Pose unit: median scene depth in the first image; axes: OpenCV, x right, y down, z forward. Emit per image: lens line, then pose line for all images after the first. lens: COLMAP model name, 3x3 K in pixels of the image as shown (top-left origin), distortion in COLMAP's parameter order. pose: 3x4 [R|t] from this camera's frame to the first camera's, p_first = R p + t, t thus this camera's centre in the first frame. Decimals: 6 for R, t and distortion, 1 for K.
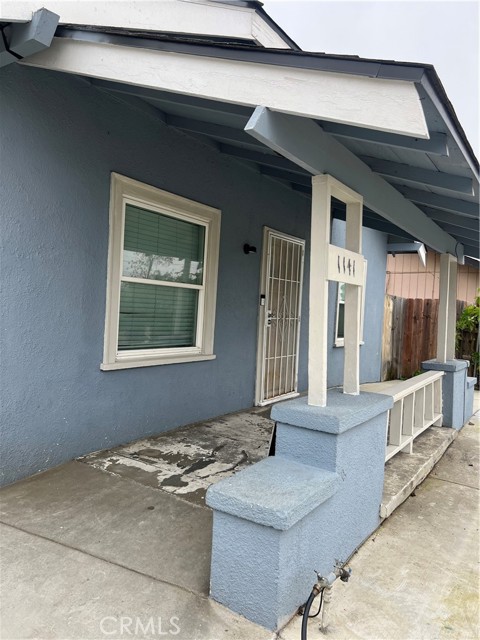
lens RADIAL K [[481.7, 0, 240.0], [0, 481.7, 320.0], [0, 0, 1]] dist [0.026256, -0.007924]
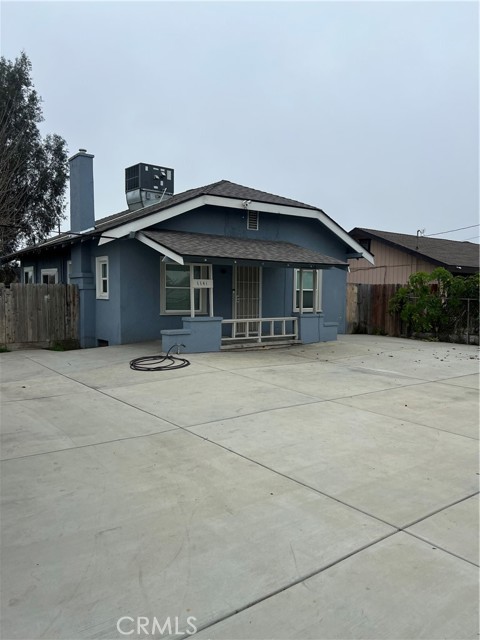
lens RADIAL K [[481.7, 0, 240.0], [0, 481.7, 320.0], [0, 0, 1]] dist [0.026256, -0.007924]
pose [[0.941702, -0.027044, -0.335359, 0.515615], [0.033697, 0.999334, 0.014032, 0.040725], [0.334756, -0.024514, 0.941986, -0.749855]]
